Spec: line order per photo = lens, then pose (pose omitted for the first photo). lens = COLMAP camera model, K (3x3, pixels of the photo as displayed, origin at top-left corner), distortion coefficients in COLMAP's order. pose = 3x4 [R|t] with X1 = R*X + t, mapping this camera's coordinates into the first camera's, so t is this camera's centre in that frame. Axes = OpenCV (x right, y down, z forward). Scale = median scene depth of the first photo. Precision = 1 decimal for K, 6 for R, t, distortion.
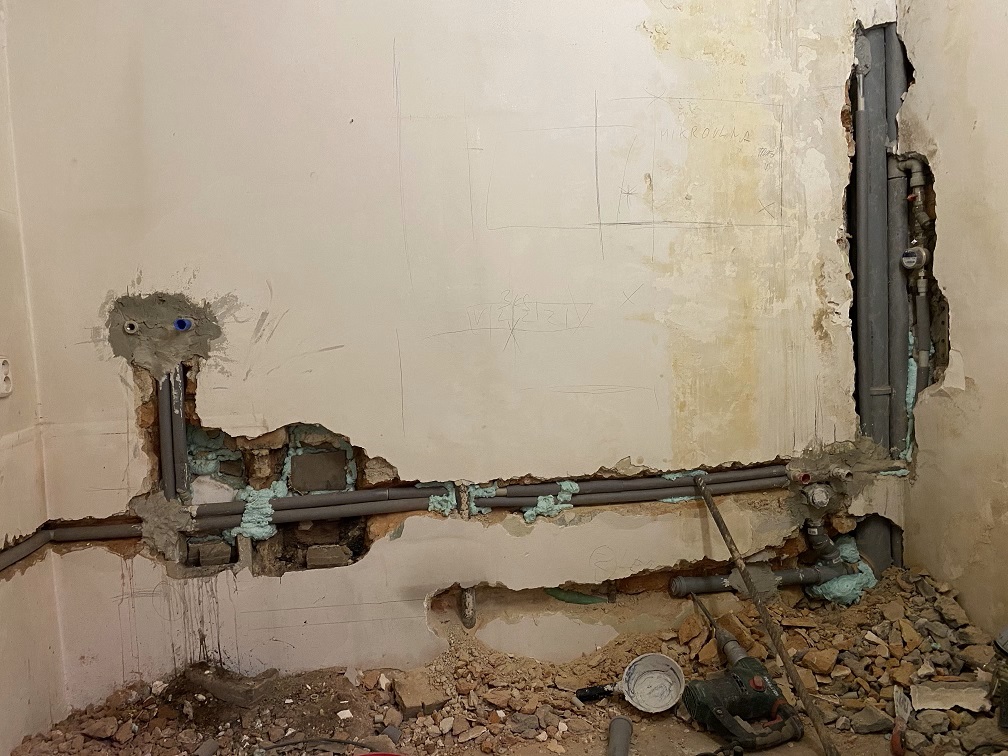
lens RADIAL K [[767.4, 0, 502.1], [0, 767.4, 374.6], [0, 0, 1]] dist [0.007175, -0.007598]
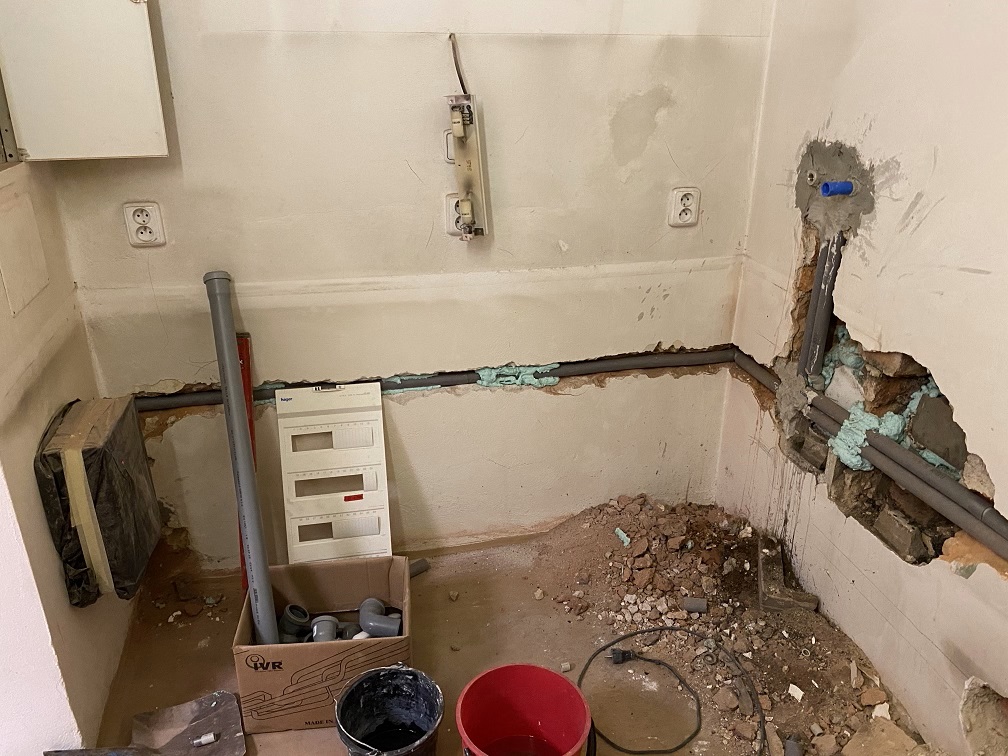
lens RADIAL K [[767.4, 0, 502.6], [0, 767.4, 381.0], [0, 0, 1]] dist [0.007175, -0.007598]
pose [[0.088544, 0.442330, -0.892471, 0.360461], [-0.078491, 0.896302, 0.436441, -0.204724], [0.992975, 0.031406, 0.114081, 0.550342]]
